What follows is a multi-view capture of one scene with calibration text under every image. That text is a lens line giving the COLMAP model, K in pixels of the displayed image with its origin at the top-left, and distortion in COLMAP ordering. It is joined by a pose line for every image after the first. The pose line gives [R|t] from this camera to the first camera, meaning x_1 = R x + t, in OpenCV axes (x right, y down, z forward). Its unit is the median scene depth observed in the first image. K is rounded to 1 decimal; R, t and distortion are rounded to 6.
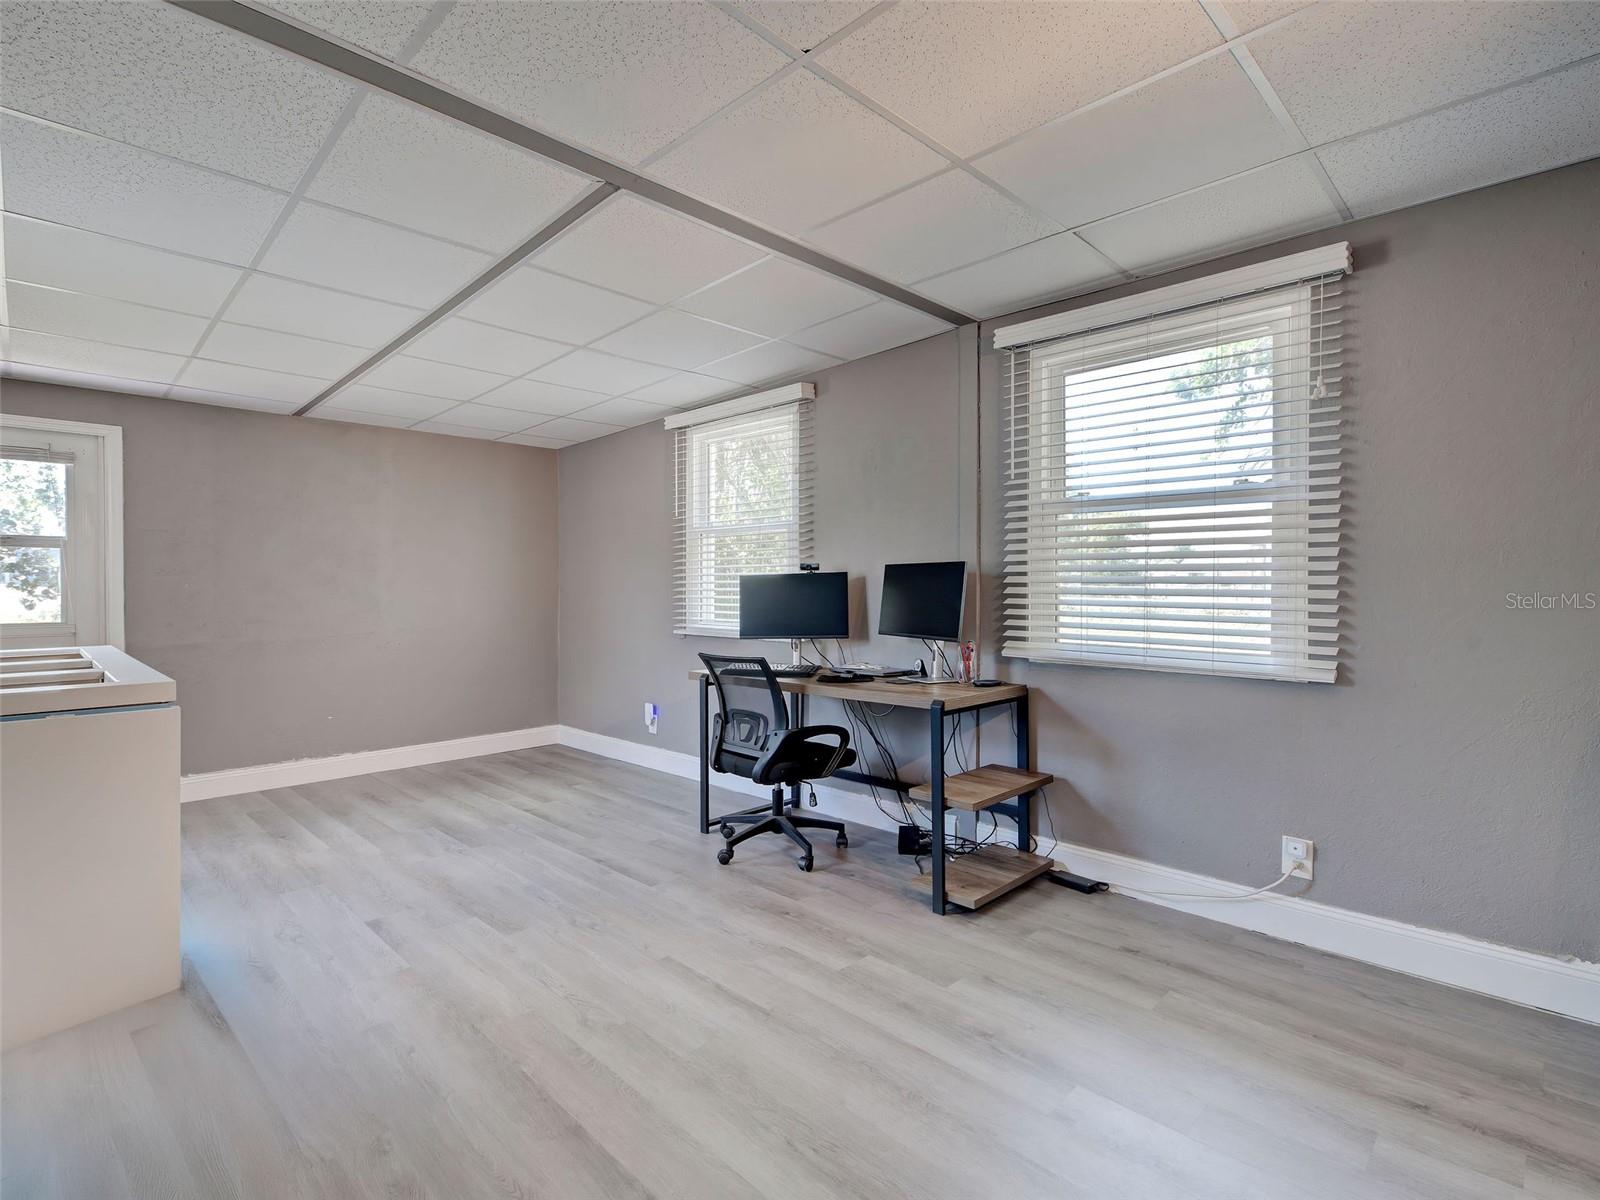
lens RADIAL K [[802.8, 0, 725.7], [0, 802.8, 588.2], [0, 0, 1]] dist [-0.001511, -0.000200]
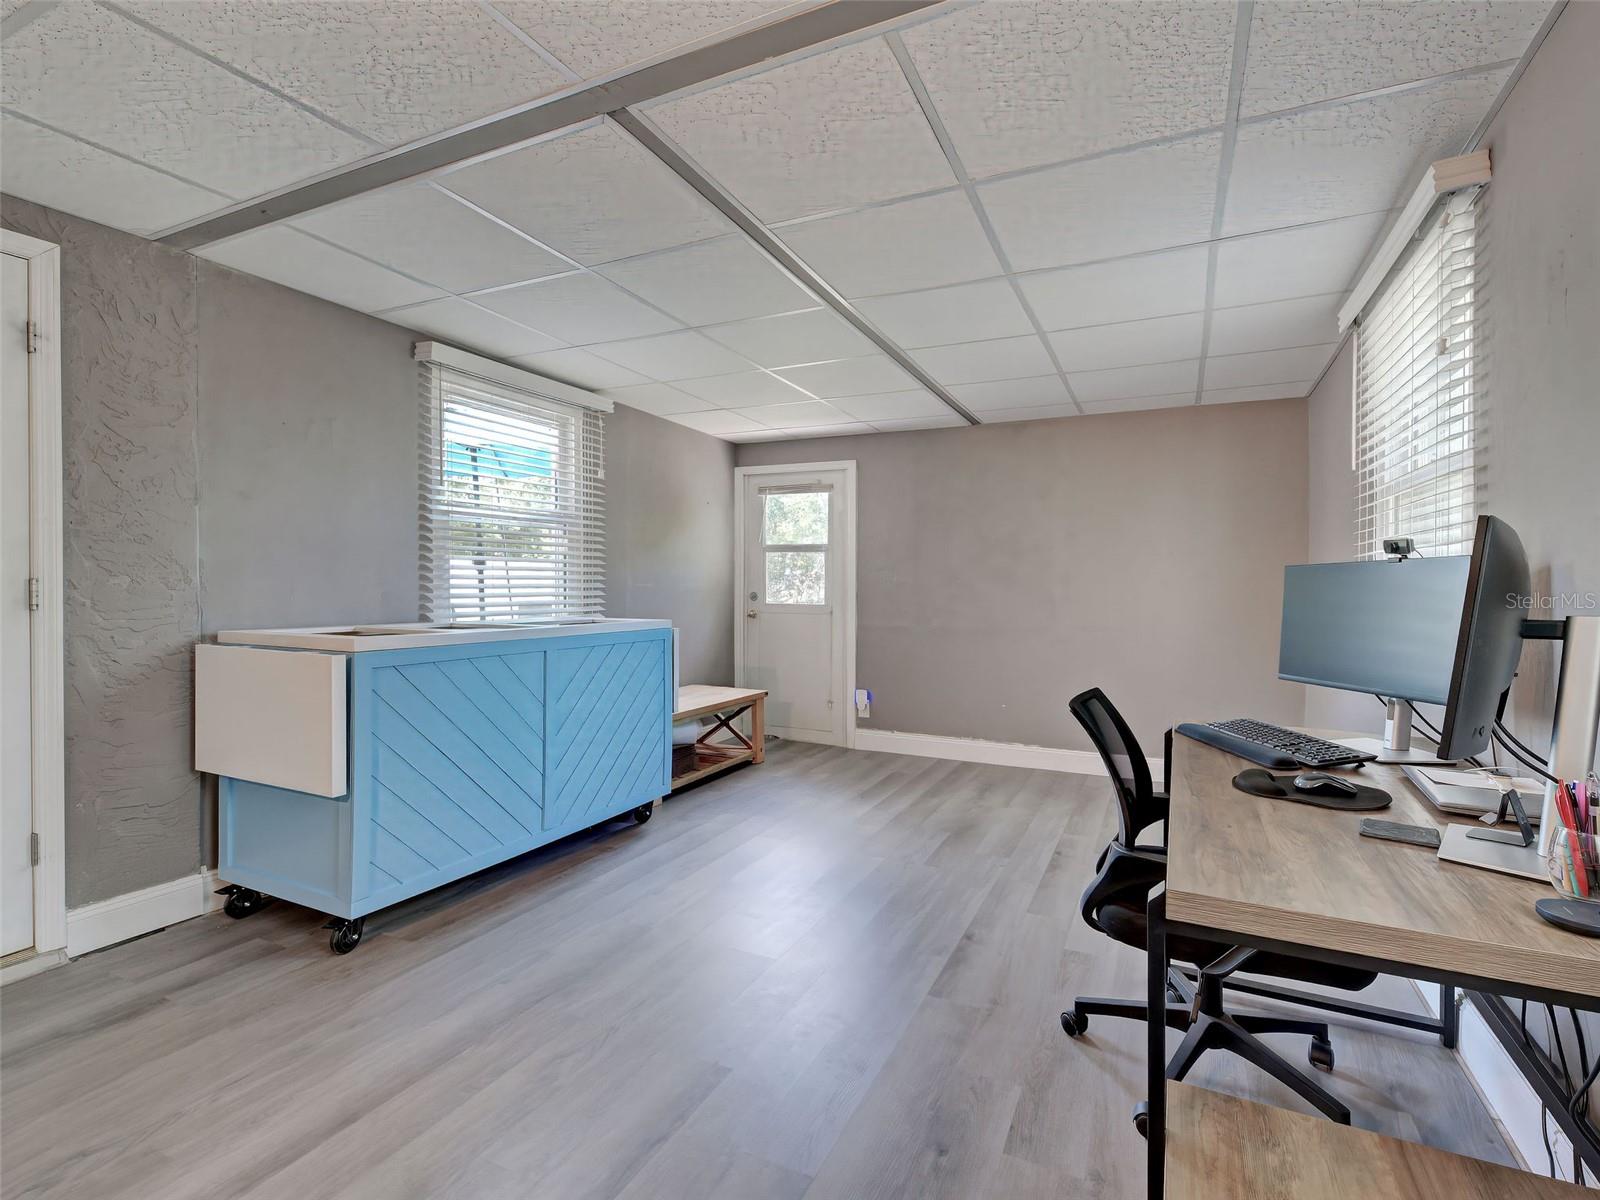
lens RADIAL K [[730.3, 0, 804.1], [0, 730.3, 578.5], [0, 0, 1]] dist [-0.003479, -0.000848]
pose [[0.371219, 0.002207, -0.928543, 0.463792], [-0.008253, 0.999966, -0.000923, -0.002561], [0.928509, 0.008005, 0.371224, 0.634828]]
